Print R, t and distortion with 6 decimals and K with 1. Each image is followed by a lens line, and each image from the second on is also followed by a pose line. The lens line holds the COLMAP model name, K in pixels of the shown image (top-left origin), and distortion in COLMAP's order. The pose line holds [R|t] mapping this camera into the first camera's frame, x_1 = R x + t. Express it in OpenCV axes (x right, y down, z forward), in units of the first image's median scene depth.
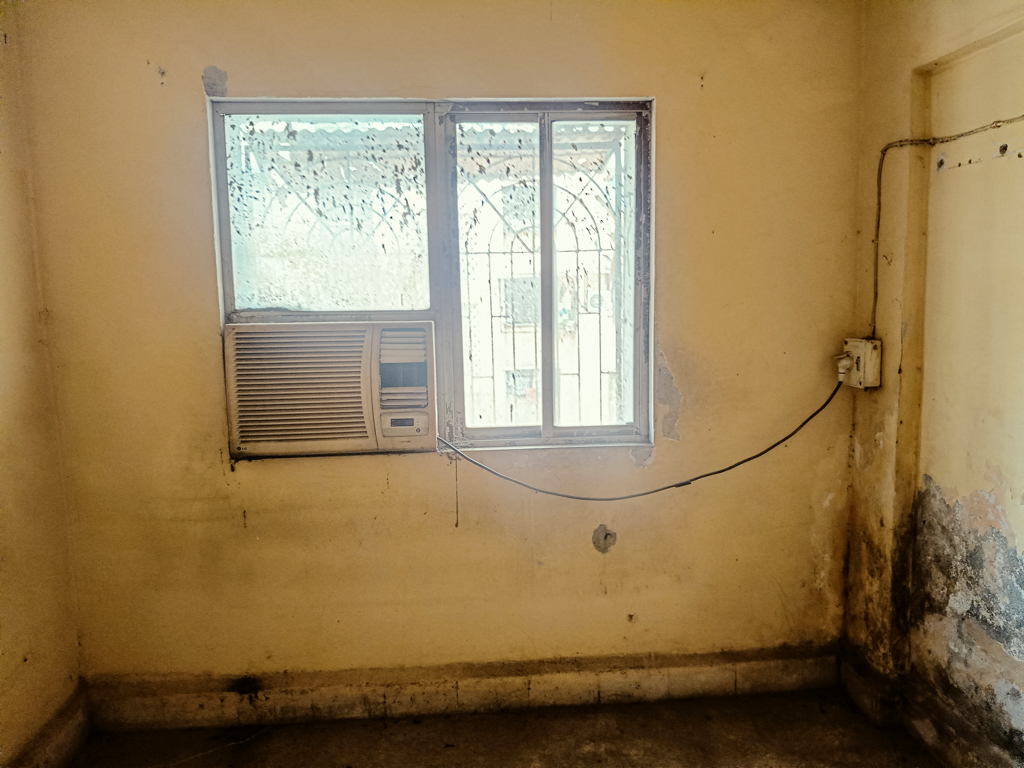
lens RADIAL K [[800.5, 0, 505.8], [0, 800.5, 388.9], [0, 0, 1]] dist [-0.009680, 0.002298]
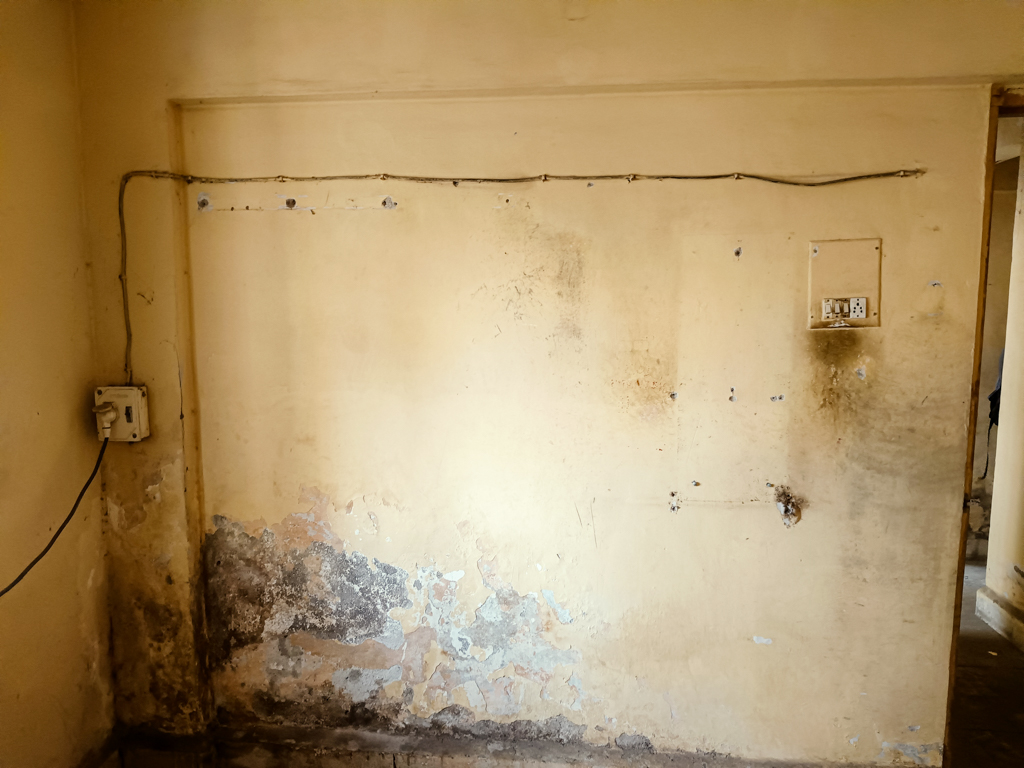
lens RADIAL K [[786.2, 0, 513.3], [0, 786.2, 400.4], [0, 0, 1]] dist [0.061630, -0.152904]
pose [[0.201002, -0.111440, 0.973231, -0.354447], [0.120843, 0.988740, 0.088258, -0.079384], [-0.972109, 0.099868, 0.212205, 0.433888]]
